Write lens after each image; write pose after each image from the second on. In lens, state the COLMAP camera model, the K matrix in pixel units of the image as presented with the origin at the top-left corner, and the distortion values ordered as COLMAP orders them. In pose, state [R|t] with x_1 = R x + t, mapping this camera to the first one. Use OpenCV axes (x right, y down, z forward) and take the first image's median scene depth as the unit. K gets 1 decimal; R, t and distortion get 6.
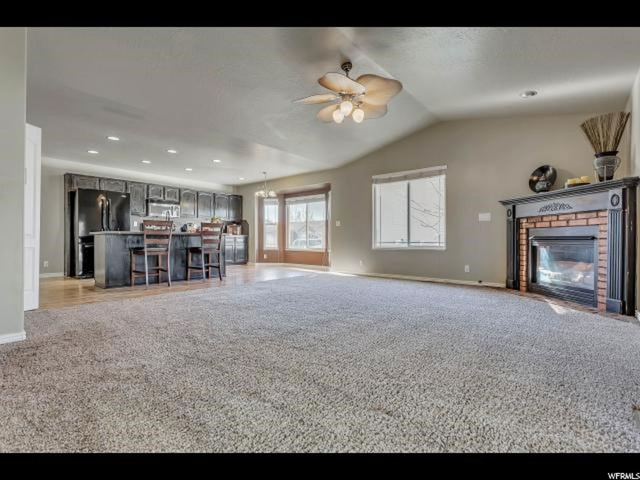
lens RADIAL K [[305.3, 0, 320.0], [0, 305.3, 240.0], [0, 0, 1]] dist [0.009468, 0.000181]
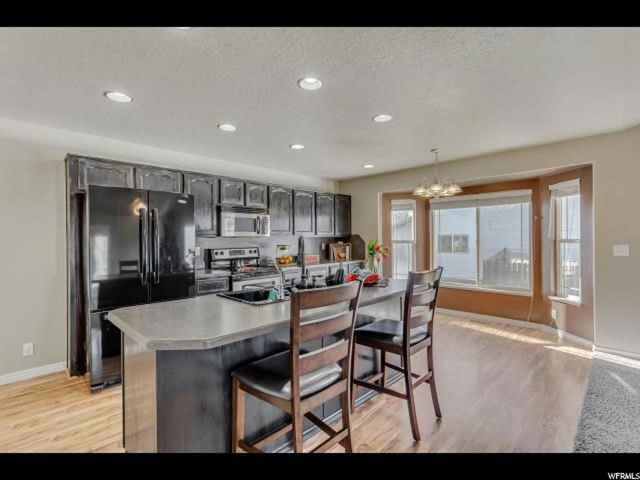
lens RADIAL K [[305.3, 0, 320.0], [0, 305.3, 240.0], [0, 0, 1]] dist [0.009468, 0.000181]
pose [[0.996677, -0.006985, -0.081150, -0.287148], [0.007246, 0.999969, 0.002928, -0.060955], [0.081127, -0.003506, 0.996698, 0.400693]]
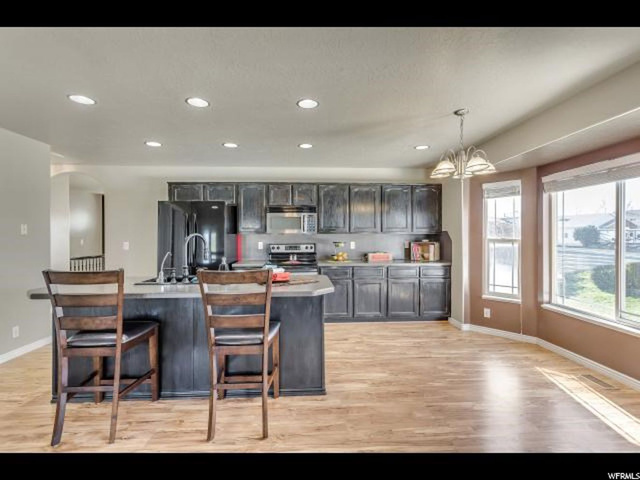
lens RADIAL K [[305.3, 0, 320.0], [0, 305.3, 240.0], [0, 0, 1]] dist [0.009468, 0.000181]
pose [[0.684696, 0.007124, -0.728794, -0.021219], [0.000038, 0.999952, 0.009811, -0.059849], [0.728829, -0.006745, 0.684663, 0.537045]]
